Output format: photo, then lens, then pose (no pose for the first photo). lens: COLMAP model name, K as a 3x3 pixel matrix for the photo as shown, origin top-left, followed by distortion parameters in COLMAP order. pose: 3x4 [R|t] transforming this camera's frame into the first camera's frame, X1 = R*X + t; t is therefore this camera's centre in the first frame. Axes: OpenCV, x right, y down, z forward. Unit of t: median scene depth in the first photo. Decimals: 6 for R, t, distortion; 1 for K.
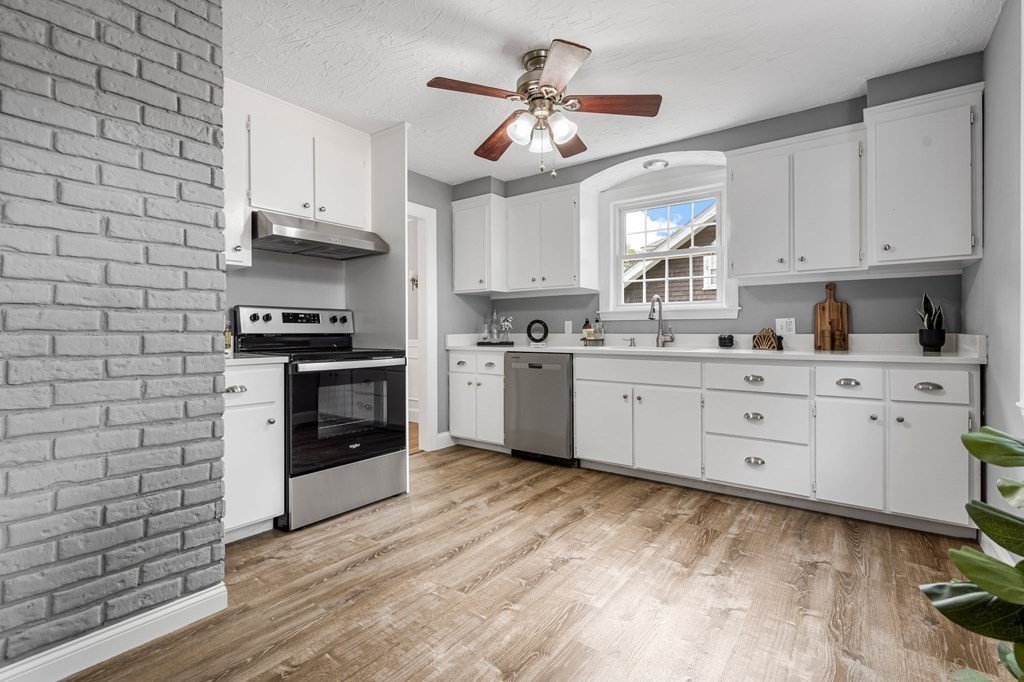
lens RADIAL K [[470.1, 0, 507.6], [0, 470.1, 333.5], [0, 0, 1]] dist [-0.006735, 0.003514]
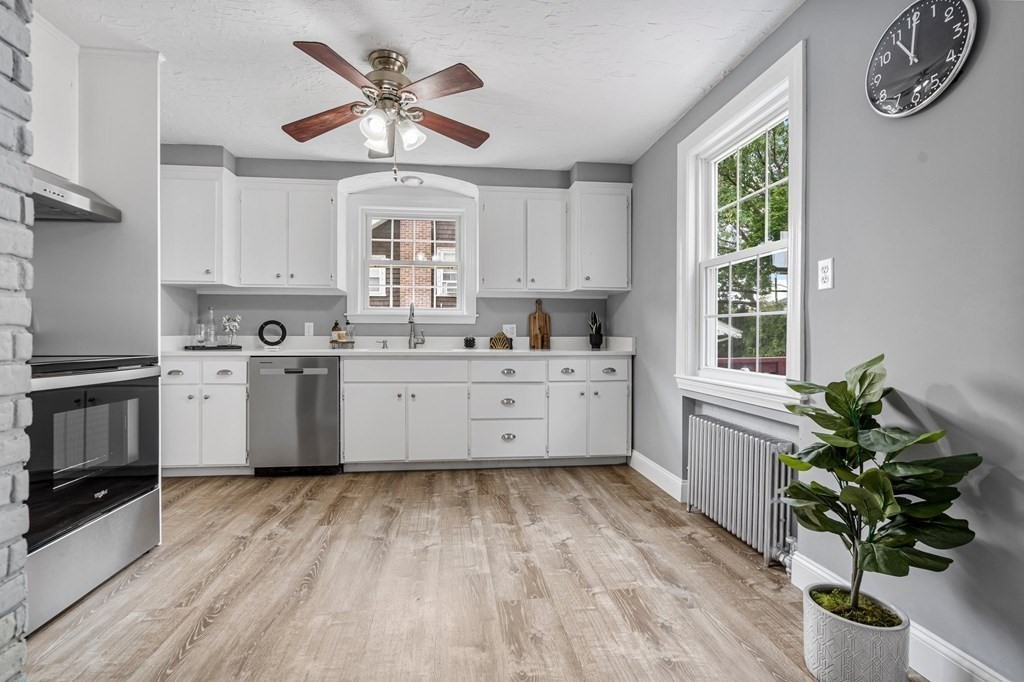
lens RADIAL K [[470.1, 0, 494.5], [0, 470.1, 337.8], [0, 0, 1]] dist [-0.006735, 0.003514]
pose [[0.735676, 0.002922, 0.677327, -0.382014], [-0.002299, 0.999996, -0.001816, 0.007624], [-0.677329, -0.000221, 0.735680, 0.096478]]
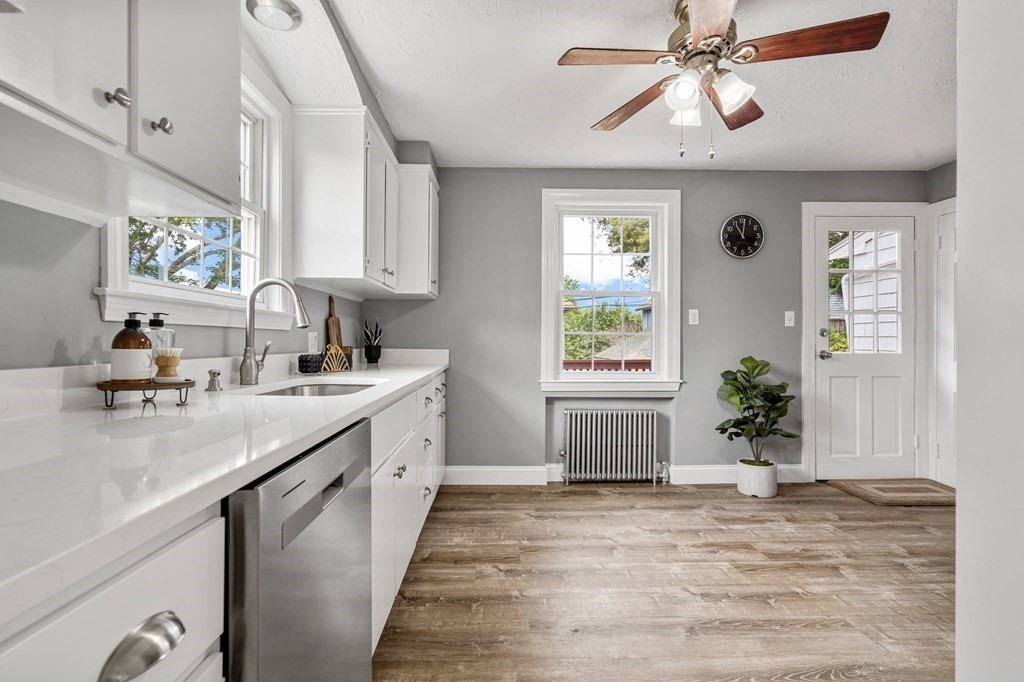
lens RADIAL K [[470.1, 0, 499.0], [0, 470.1, 346.9], [0, 0, 1]] dist [-0.006735, 0.003514]
pose [[-0.615872, -0.007009, 0.787815, -0.288619], [0.002018, 0.999943, 0.010474, -0.018335], [-0.787844, 0.008041, -0.615823, 1.523820]]
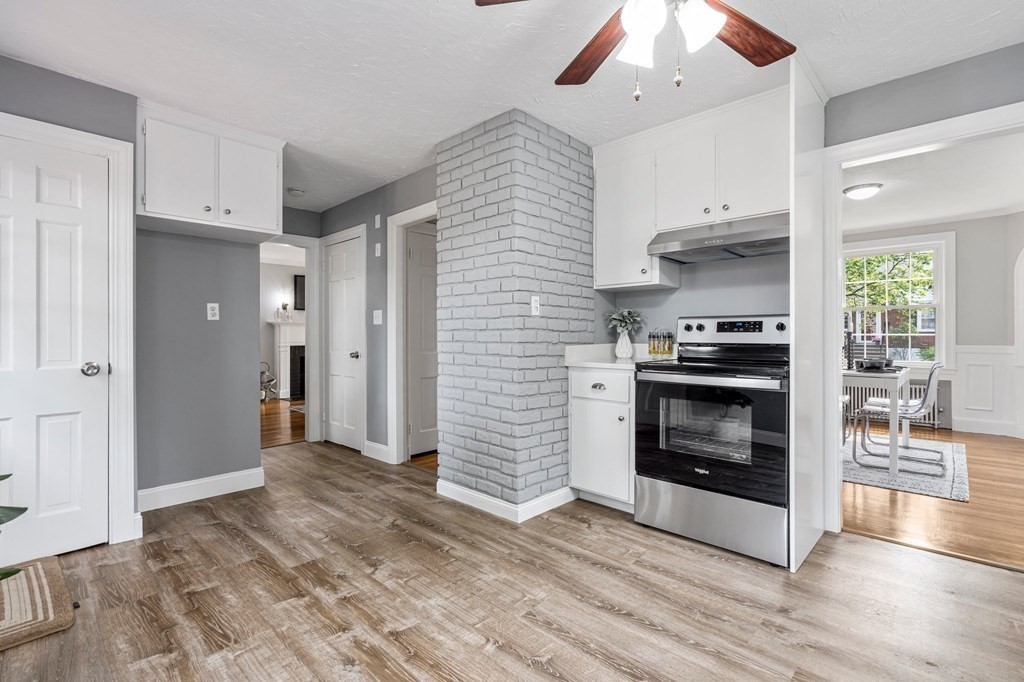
lens RADIAL K [[470.1, 0, 508.5], [0, 470.1, 339.6], [0, 0, 1]] dist [-0.006735, 0.003514]
pose [[-0.104118, 0.014369, -0.994461, 0.615516], [-0.001440, 0.999892, 0.014598, -0.023766], [0.994564, 0.002952, -0.104086, 0.754443]]
